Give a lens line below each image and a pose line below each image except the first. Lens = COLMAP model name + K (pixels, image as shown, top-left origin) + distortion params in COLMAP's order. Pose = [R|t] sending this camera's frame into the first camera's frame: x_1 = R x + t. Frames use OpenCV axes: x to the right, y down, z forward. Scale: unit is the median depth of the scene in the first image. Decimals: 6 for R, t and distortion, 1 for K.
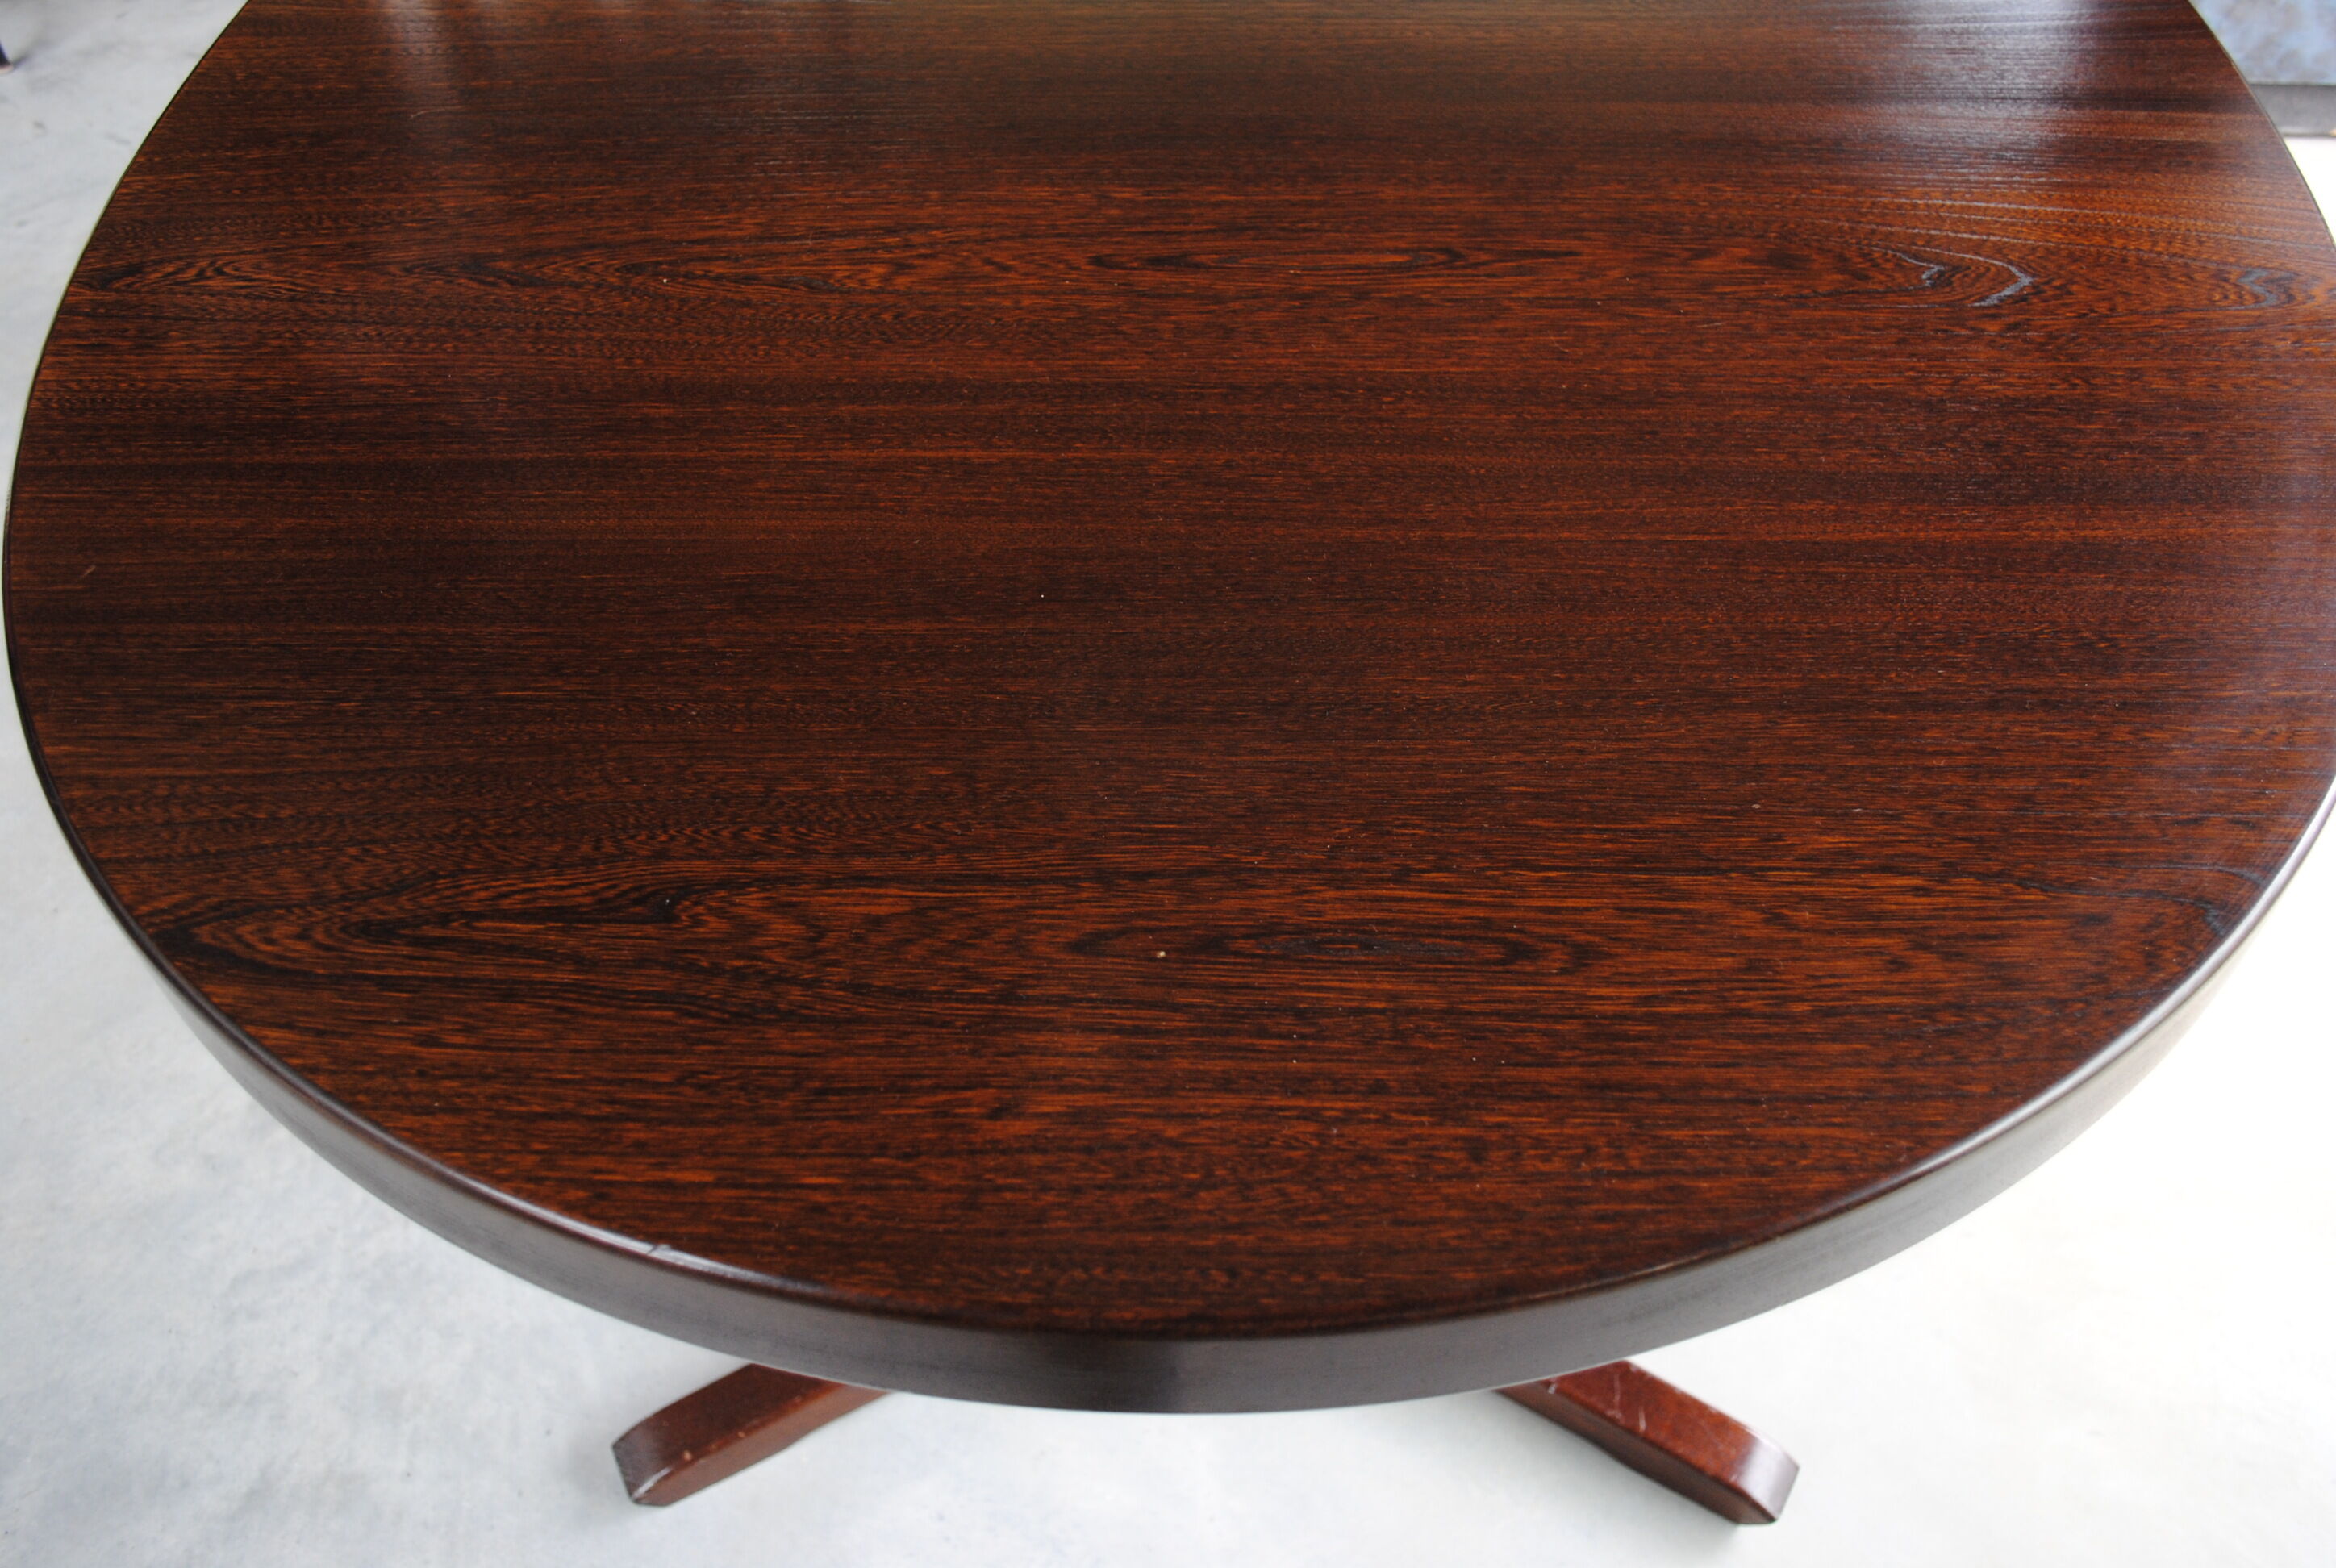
lens RADIAL K [[1828.4, 0, 1217.6], [0, 1828.4, 801.6], [0, 0, 1]] dist [-0.089604, 0.017248]
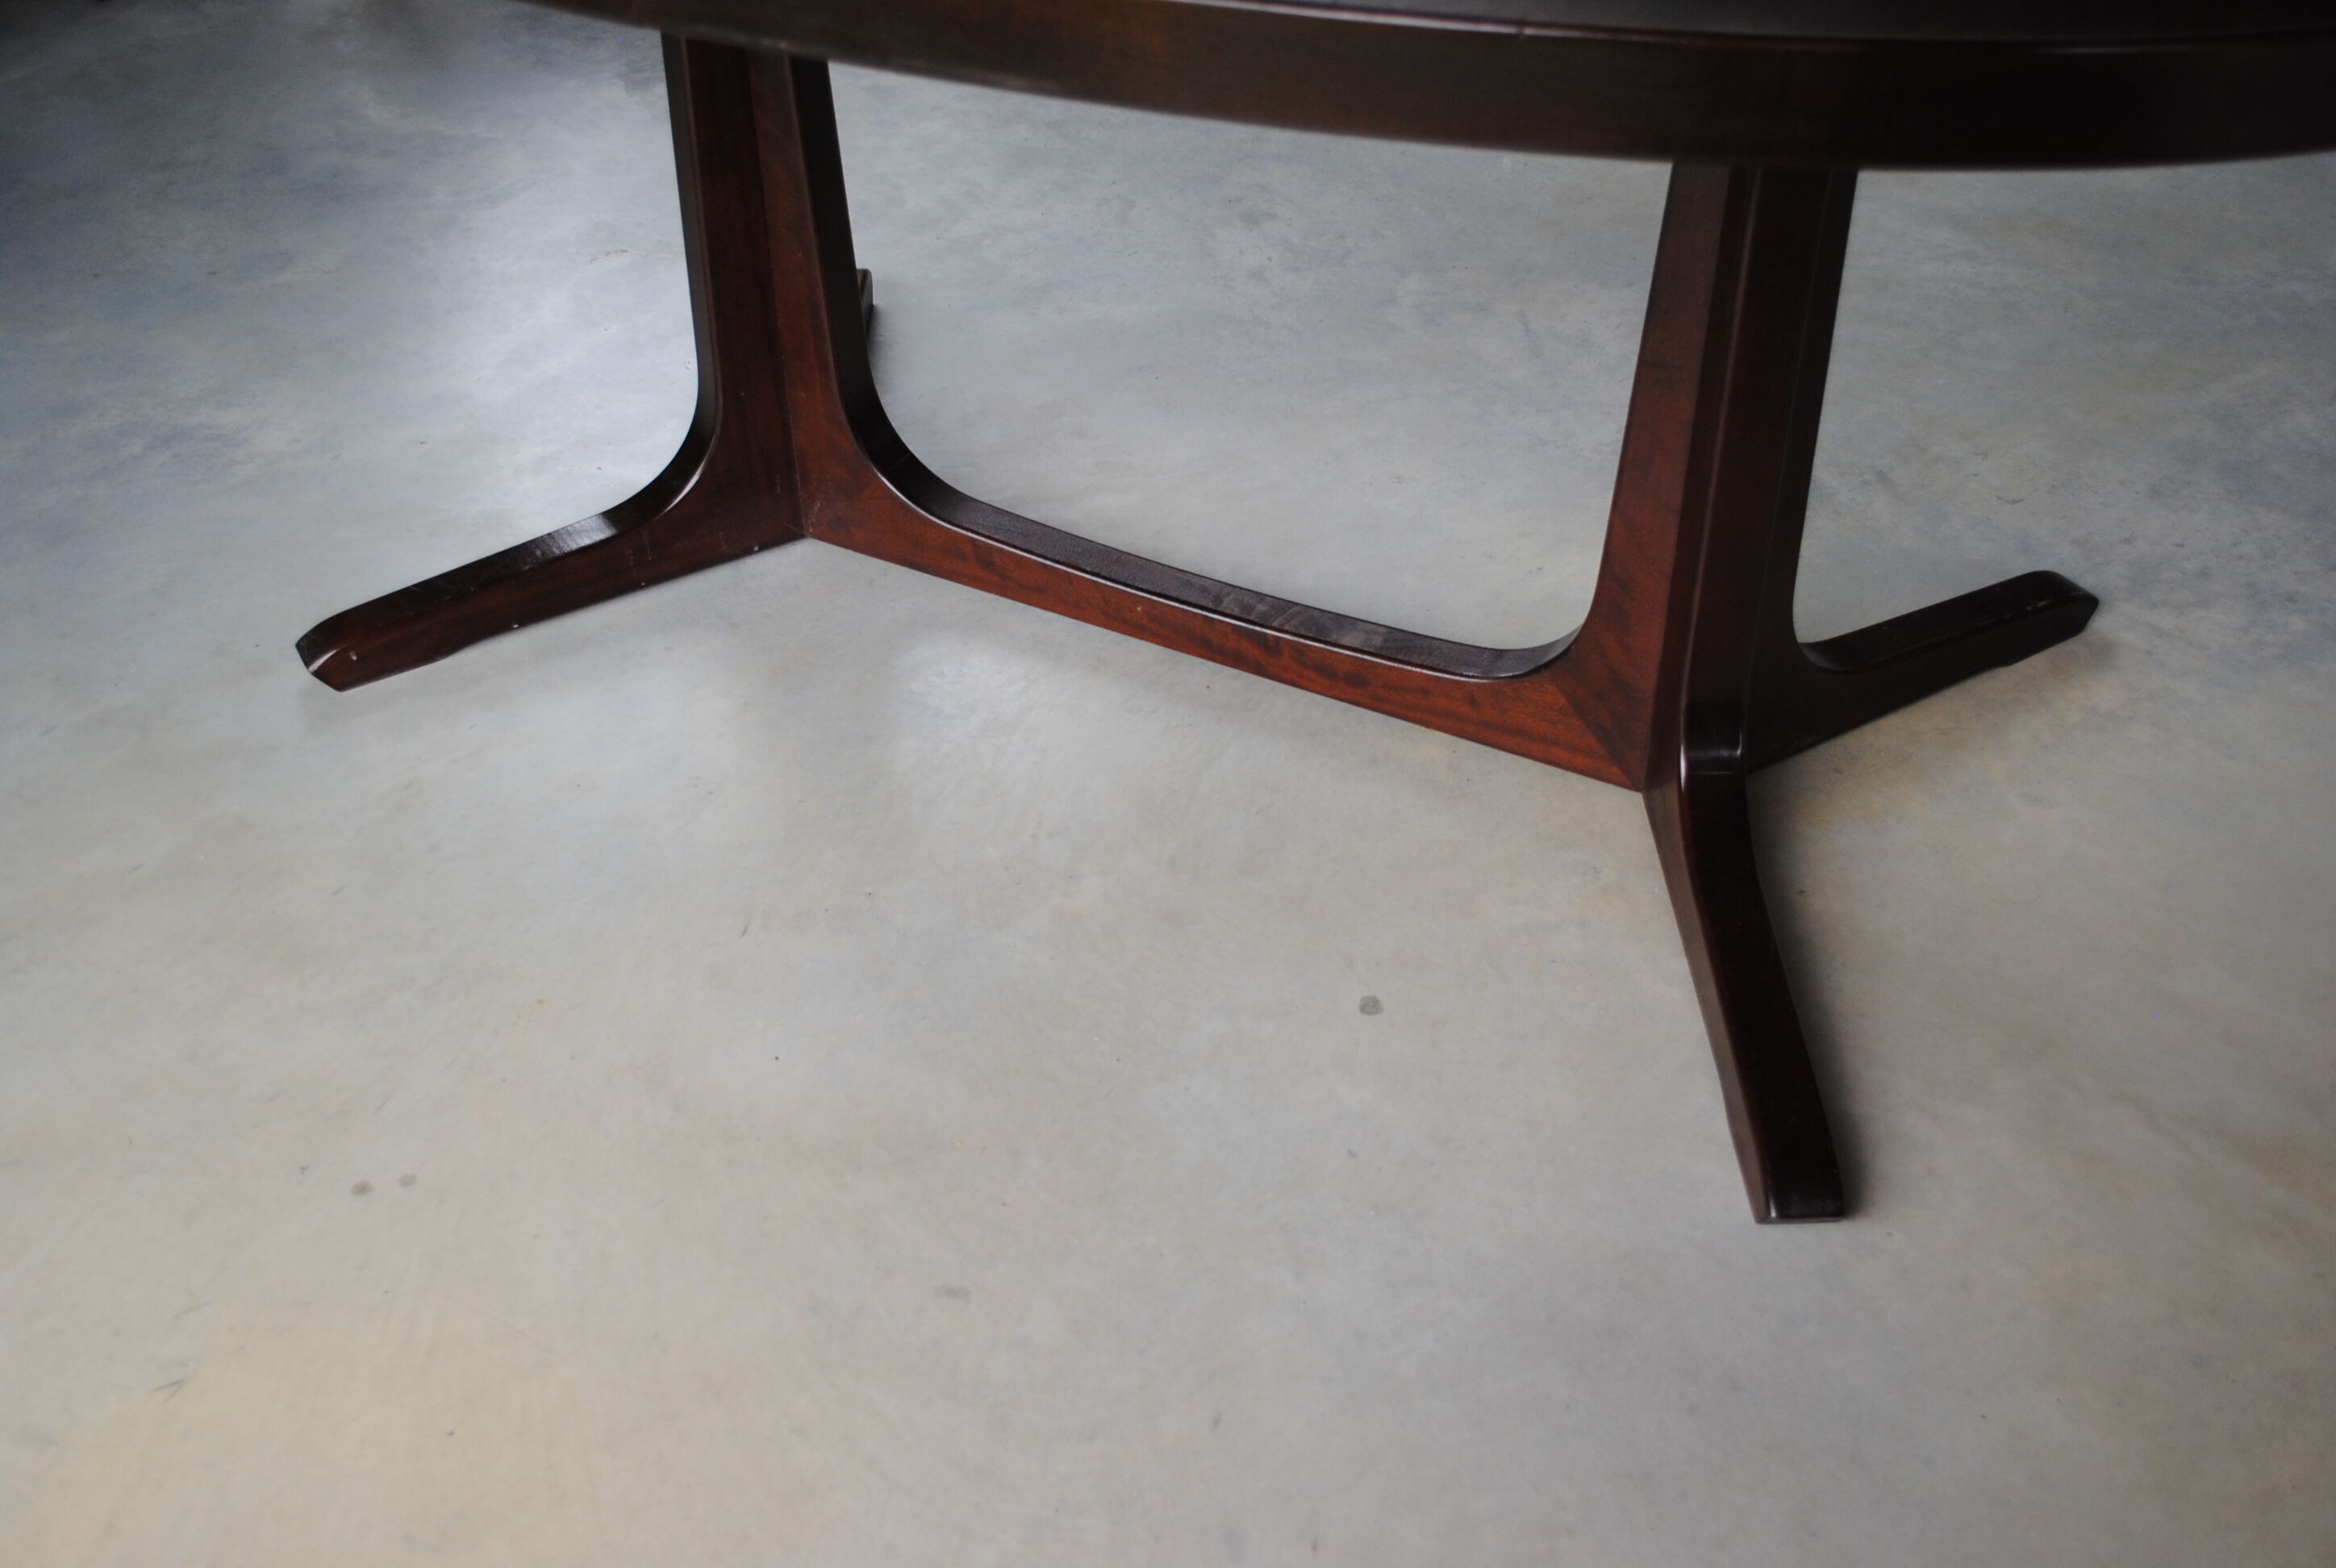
lens RADIAL K [[2309.3, 0, 1182.5], [0, 2309.3, 791.0], [0, 0, 1]] dist [-0.068136, 0.000000]
pose [[-0.458812, 0.569541, -0.681993, 2.016766], [-0.648207, 0.310420, 0.695318, -1.857824], [0.607716, 0.761093, 0.226756, 1.866578]]
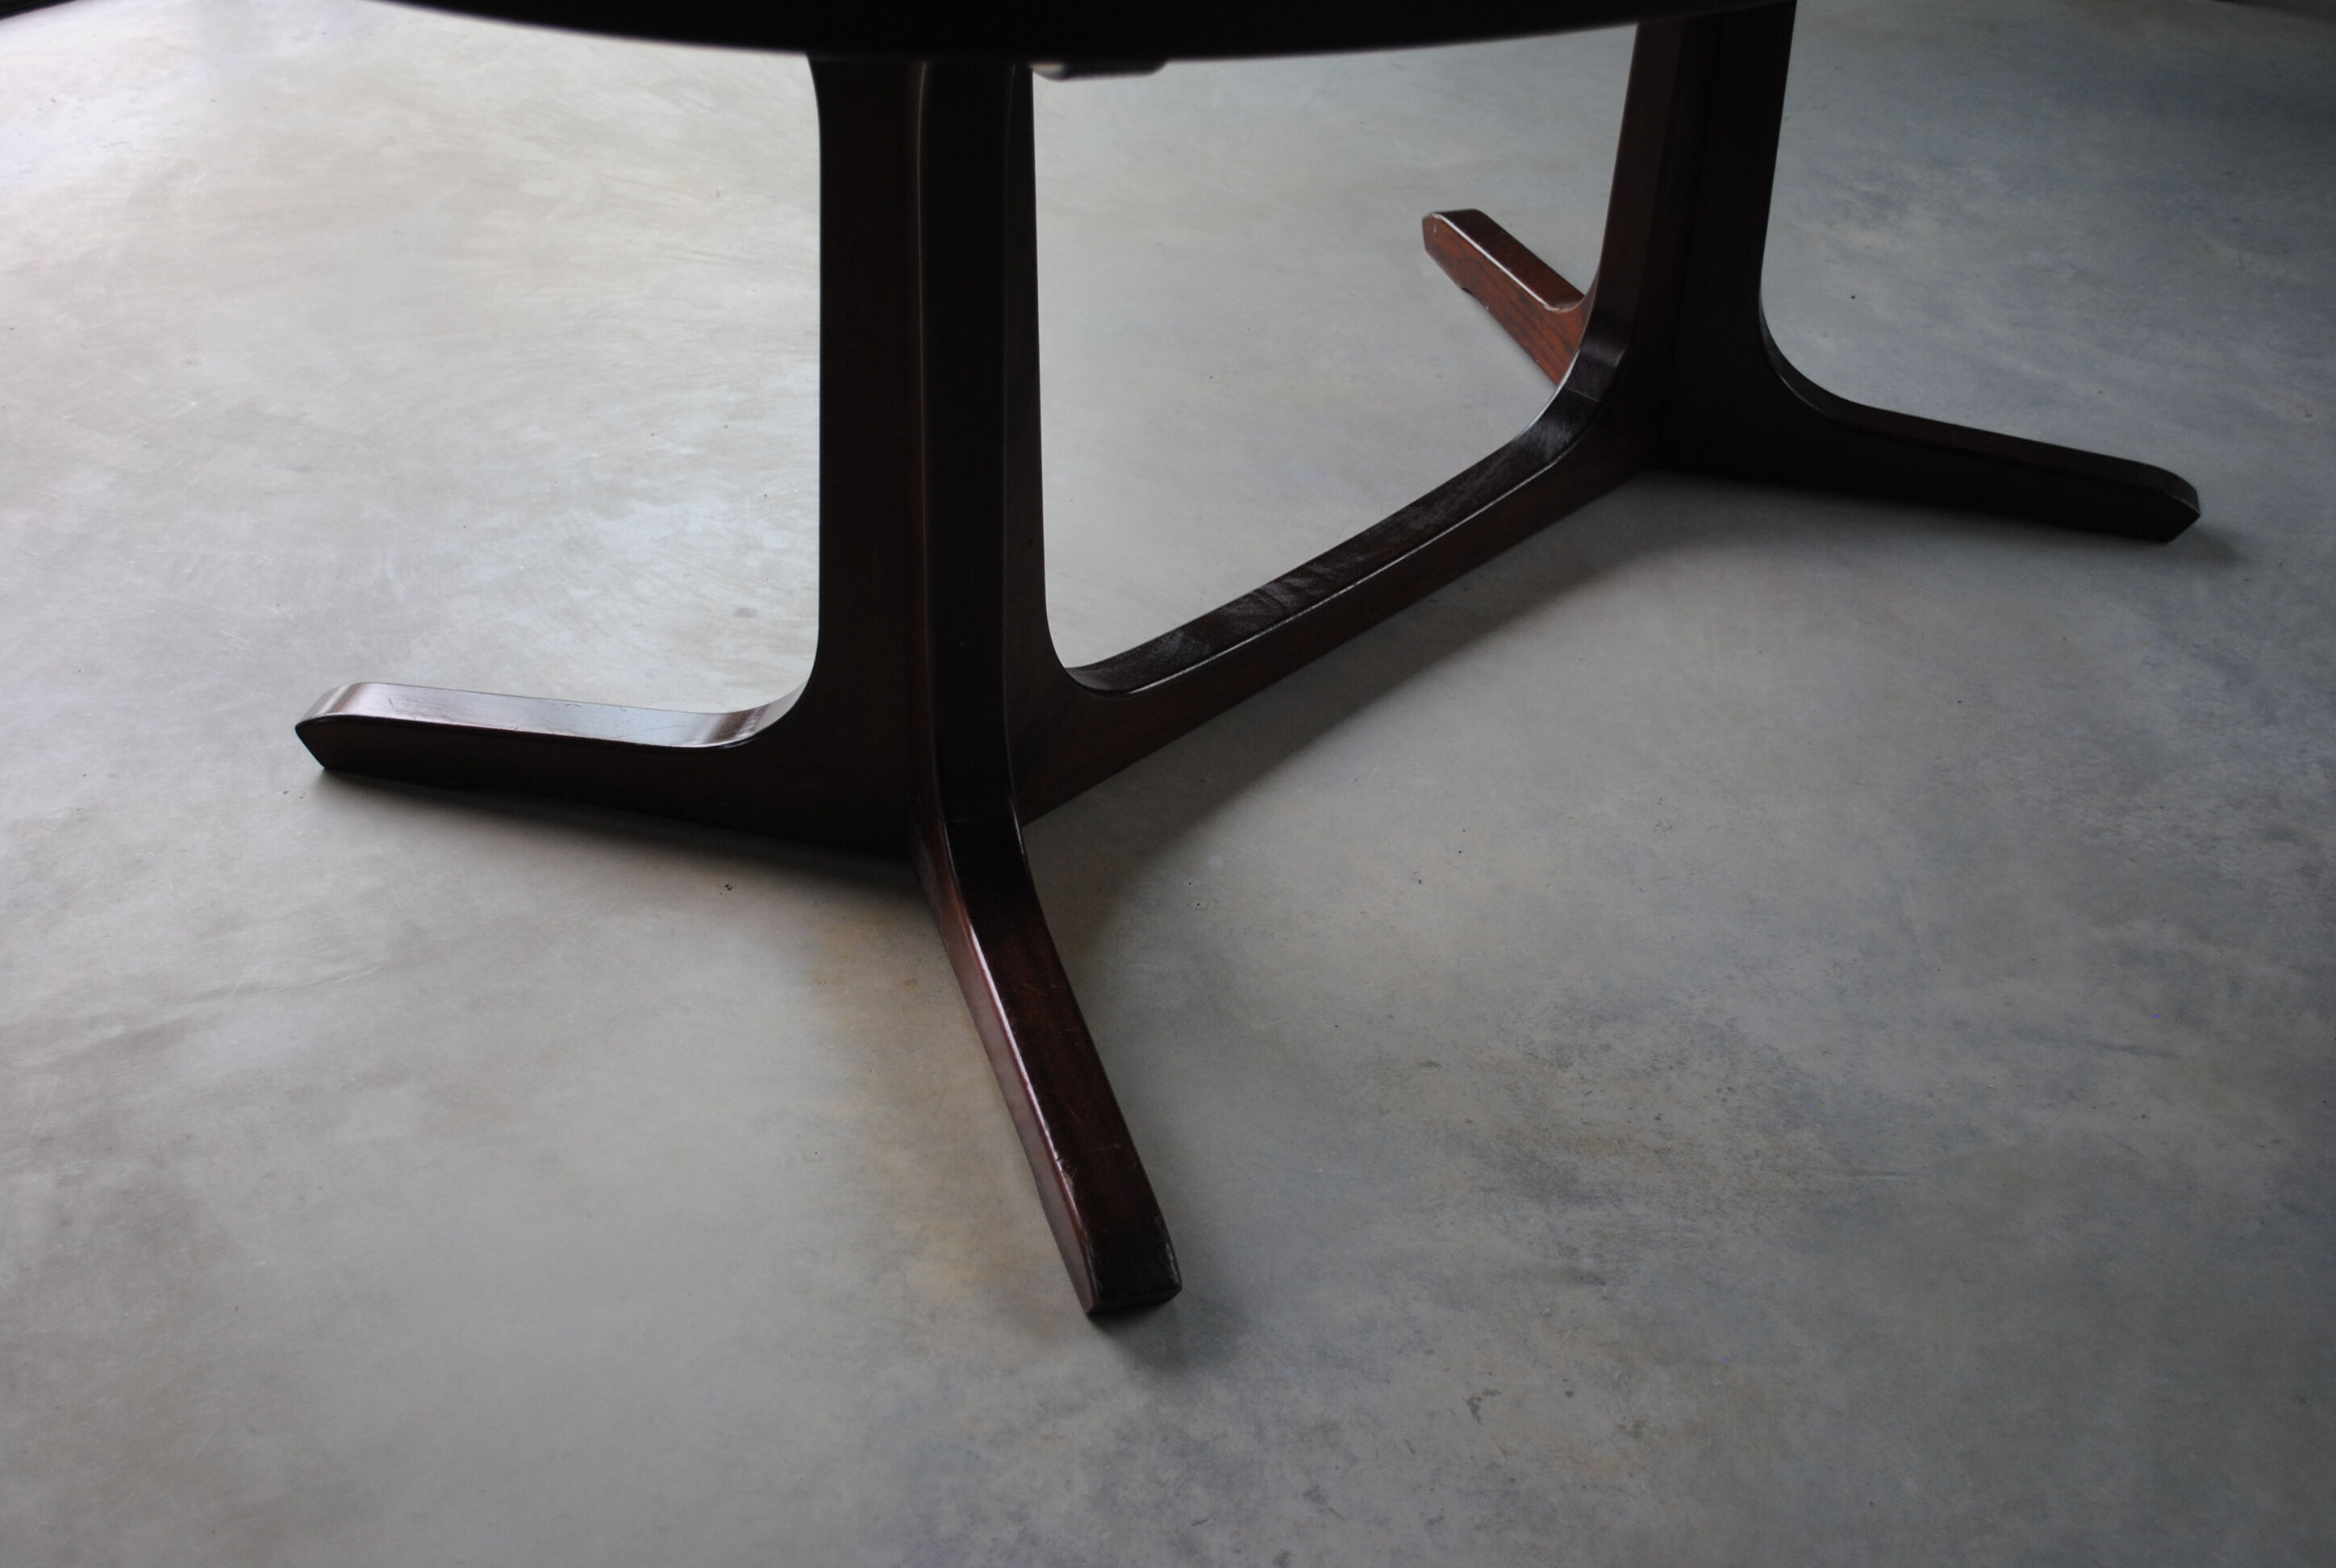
lens RADIAL K [[2850.5, 0, 1180.1], [0, 2850.5, 785.6], [0, 0, 1]] dist [-0.042863, 0.000000]
pose [[-0.750364, -0.389503, 0.534080, -1.597383], [0.465384, 0.262500, 0.845288, -2.640351], [-0.469438, 0.882826, -0.015702, 2.659564]]
